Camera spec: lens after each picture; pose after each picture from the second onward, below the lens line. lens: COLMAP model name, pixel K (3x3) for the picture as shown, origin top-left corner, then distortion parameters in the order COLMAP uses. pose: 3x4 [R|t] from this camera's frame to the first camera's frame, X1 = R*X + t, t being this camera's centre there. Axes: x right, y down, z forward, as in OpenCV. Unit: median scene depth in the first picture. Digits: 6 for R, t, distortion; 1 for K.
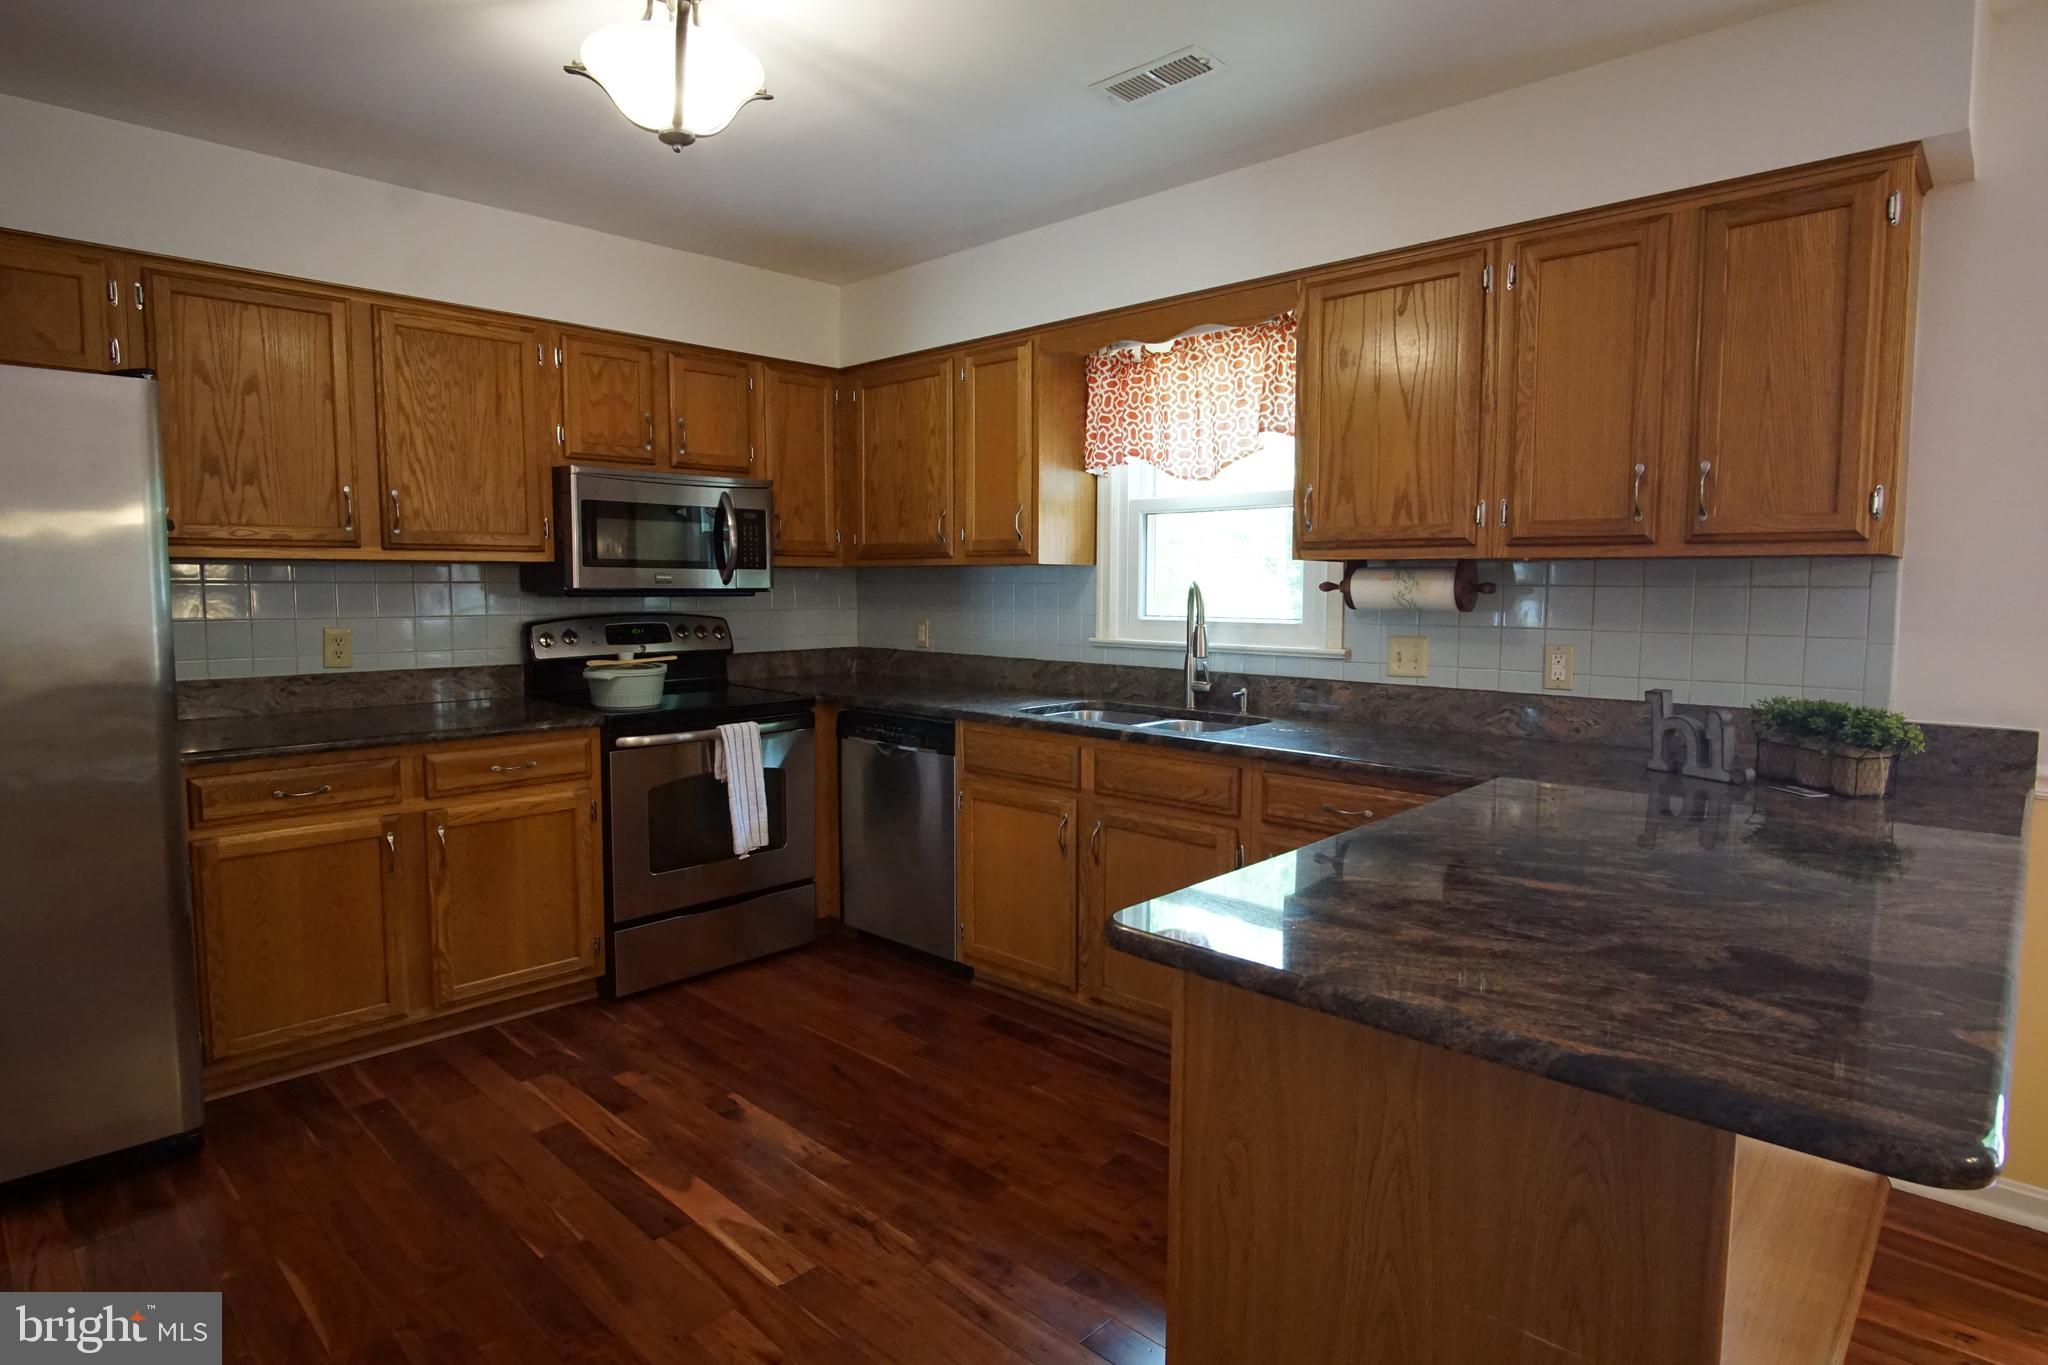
lens RADIAL K [[1095.8, 0, 1020.7], [0, 1095.8, 671.6], [0, 0, 1]] dist [-0.036315, 0.009173]
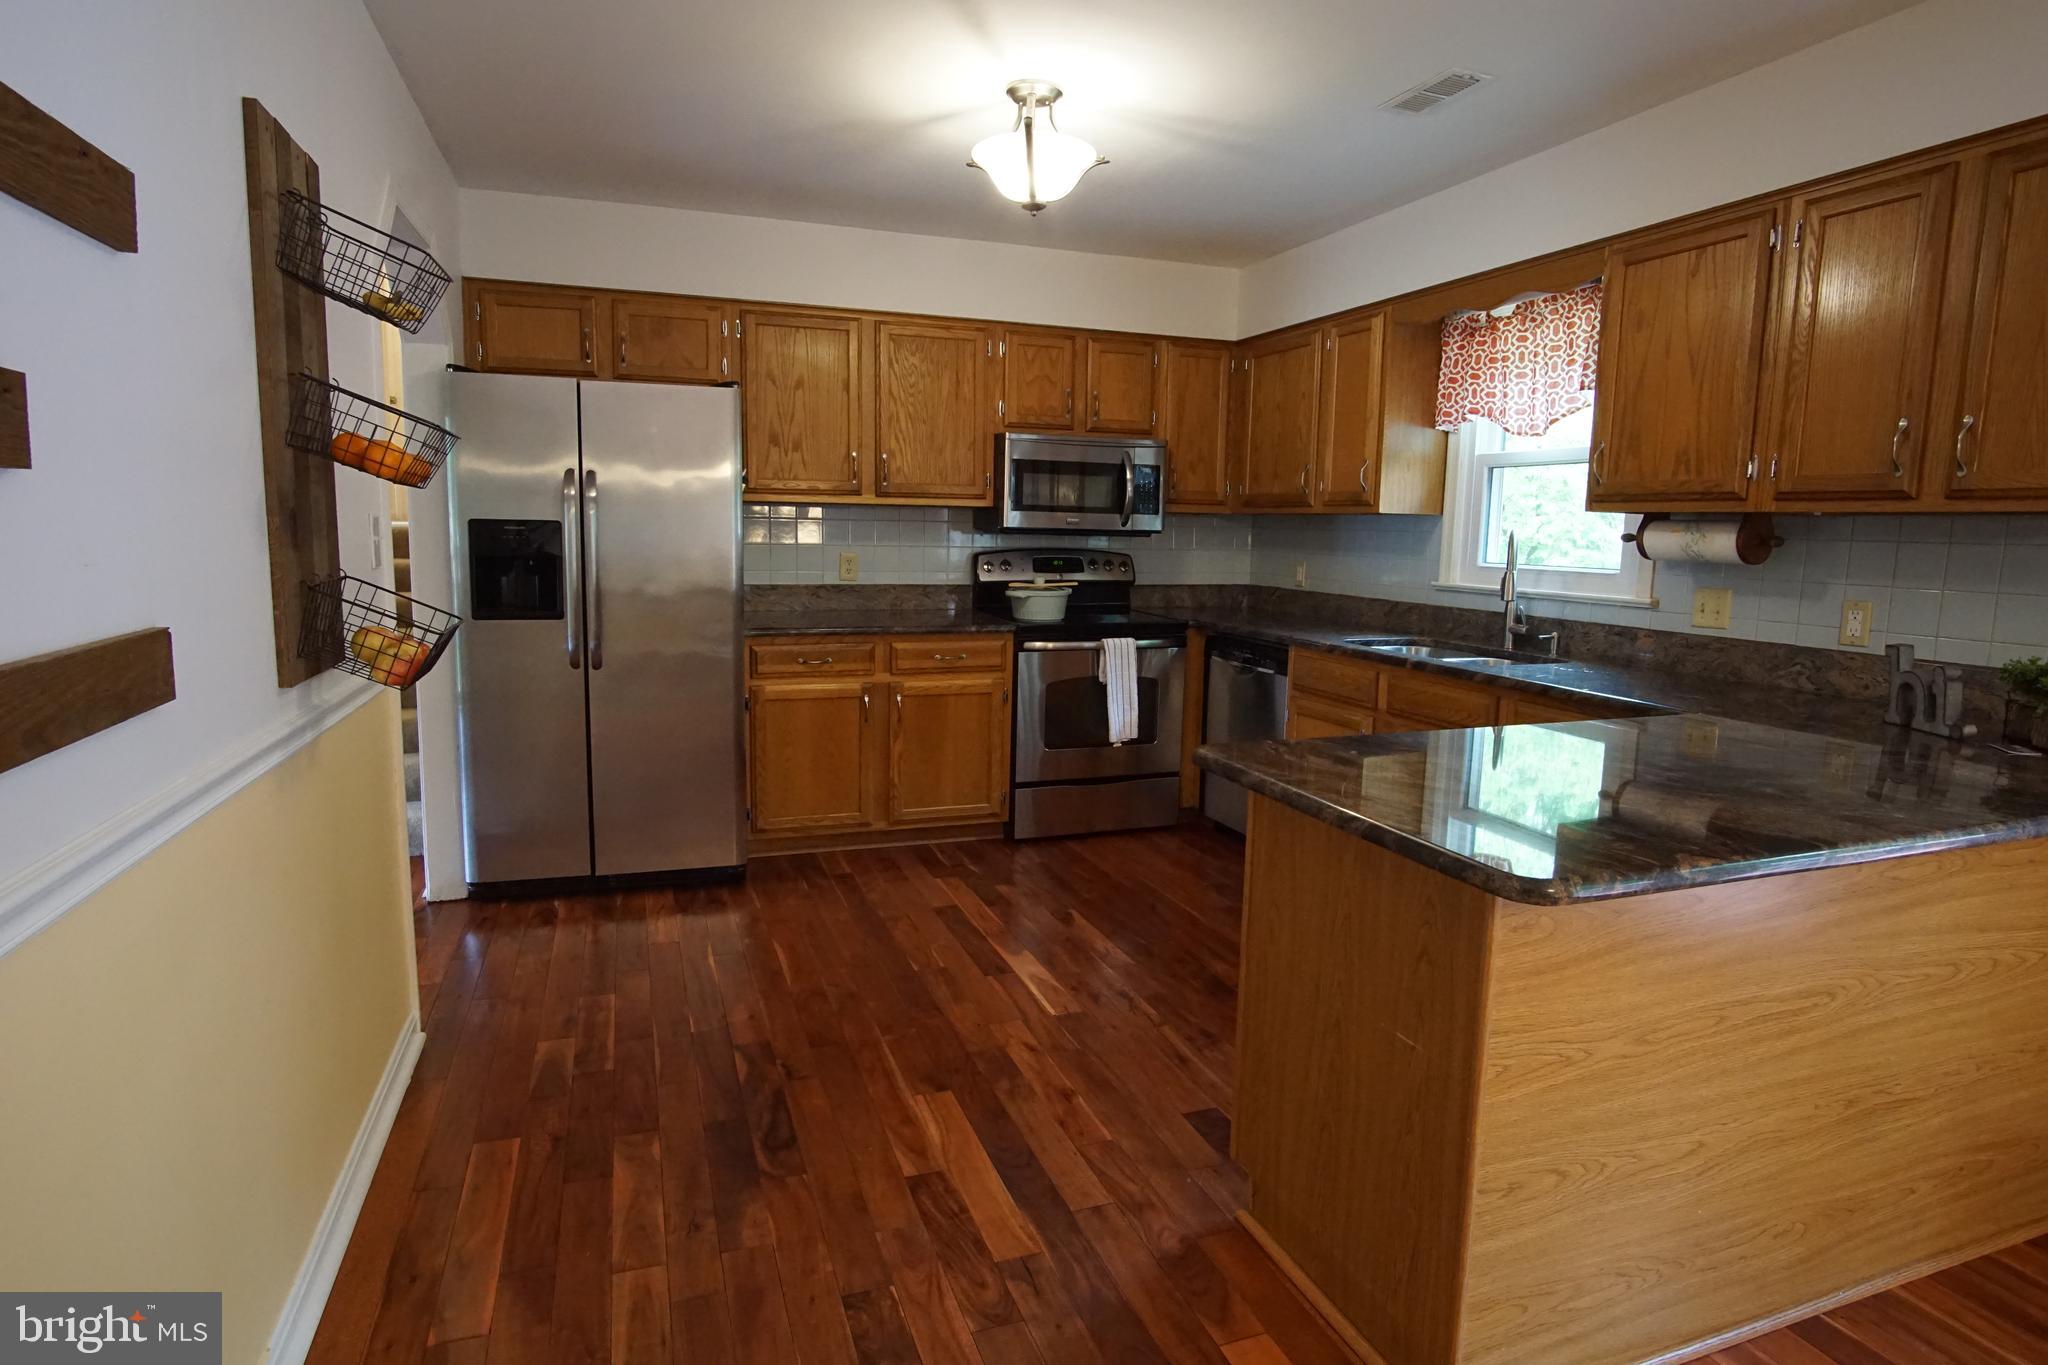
lens RADIAL K [[1095.8, 0, 1016.8], [0, 1095.8, 672.6], [0, 0, 1]] dist [-0.036315, 0.009173]
pose [[0.893796, 0.074257, -0.442284, 0.241899], [-0.052997, 0.996775, 0.060253, 0.021608], [0.445332, -0.030414, 0.894849, -0.216107]]
